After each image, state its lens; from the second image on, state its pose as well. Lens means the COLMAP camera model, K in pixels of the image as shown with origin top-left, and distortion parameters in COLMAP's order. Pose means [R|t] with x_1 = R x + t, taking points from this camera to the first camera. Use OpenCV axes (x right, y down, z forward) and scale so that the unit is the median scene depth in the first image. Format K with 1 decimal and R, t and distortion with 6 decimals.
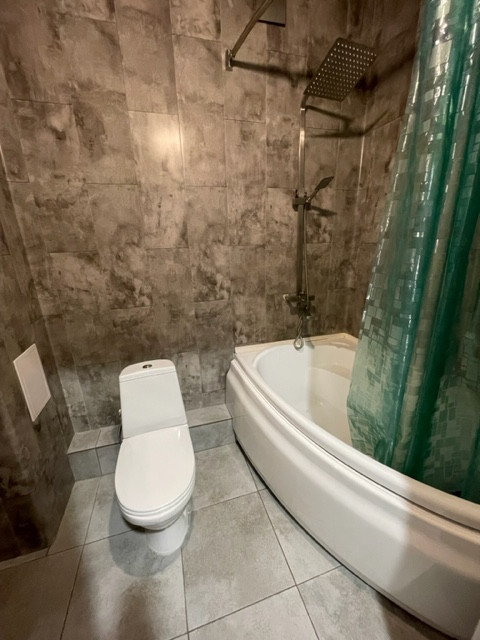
lens RADIAL K [[257.1, 0, 238.9], [0, 257.1, 319.4], [0, 0, 1]] dist [-0.004291, -0.000624]
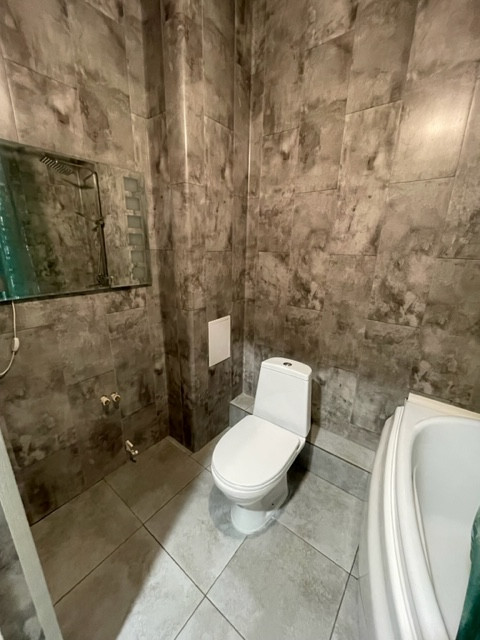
lens RADIAL K [[257.1, 0, 238.5], [0, 257.1, 319.6], [0, 0, 1]] dist [-0.004291, -0.000624]
pose [[0.576078, 0.264225, -0.773511, 0.272737], [-0.276035, 0.953606, 0.120165, -0.056804], [0.769376, 0.144292, 0.622287, 0.157197]]
